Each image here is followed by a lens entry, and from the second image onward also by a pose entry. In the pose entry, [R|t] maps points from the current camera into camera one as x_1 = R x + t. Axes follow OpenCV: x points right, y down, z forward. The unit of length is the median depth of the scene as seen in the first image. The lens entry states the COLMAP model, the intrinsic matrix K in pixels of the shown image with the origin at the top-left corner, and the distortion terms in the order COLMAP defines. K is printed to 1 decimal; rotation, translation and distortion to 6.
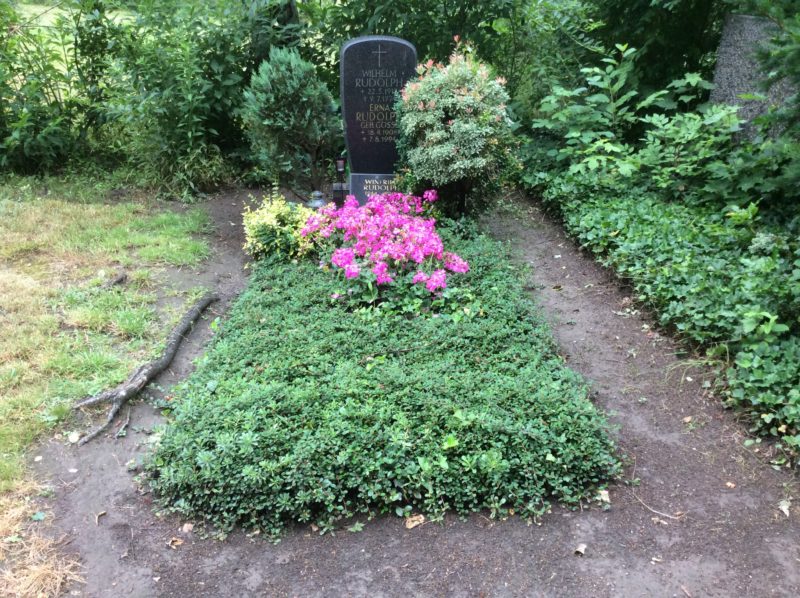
lens RADIAL K [[741.1, 0, 400.0], [0, 741.1, 299.0], [0, 0, 1]] dist [0.145206, -0.289518]
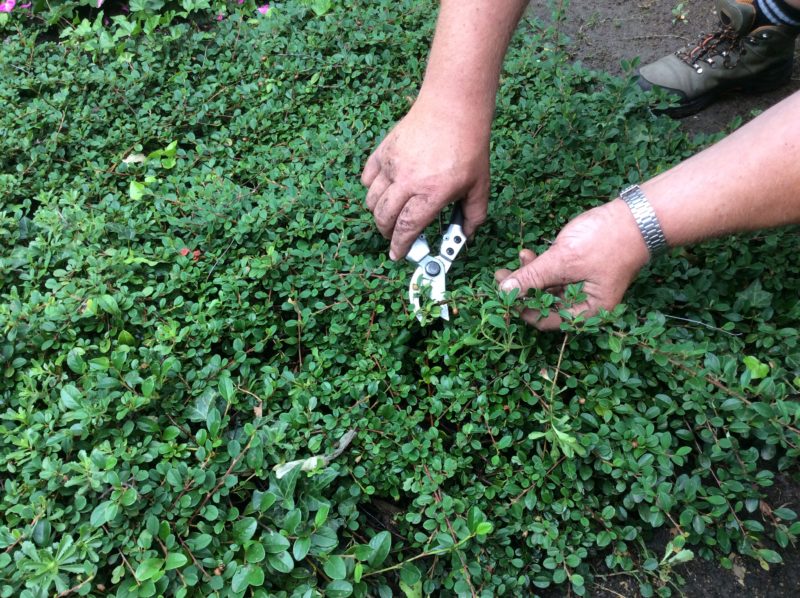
lens RADIAL K [[716.6, 0, 400.0], [0, 716.6, 299.0], [0, 0, 1]] dist [0.128741, -0.250357]
pose [[0.944853, -0.263040, 0.195096, -0.004776], [0.169009, 0.901907, 0.397493, 0.022639], [-0.280515, -0.342599, 0.896625, 0.634512]]
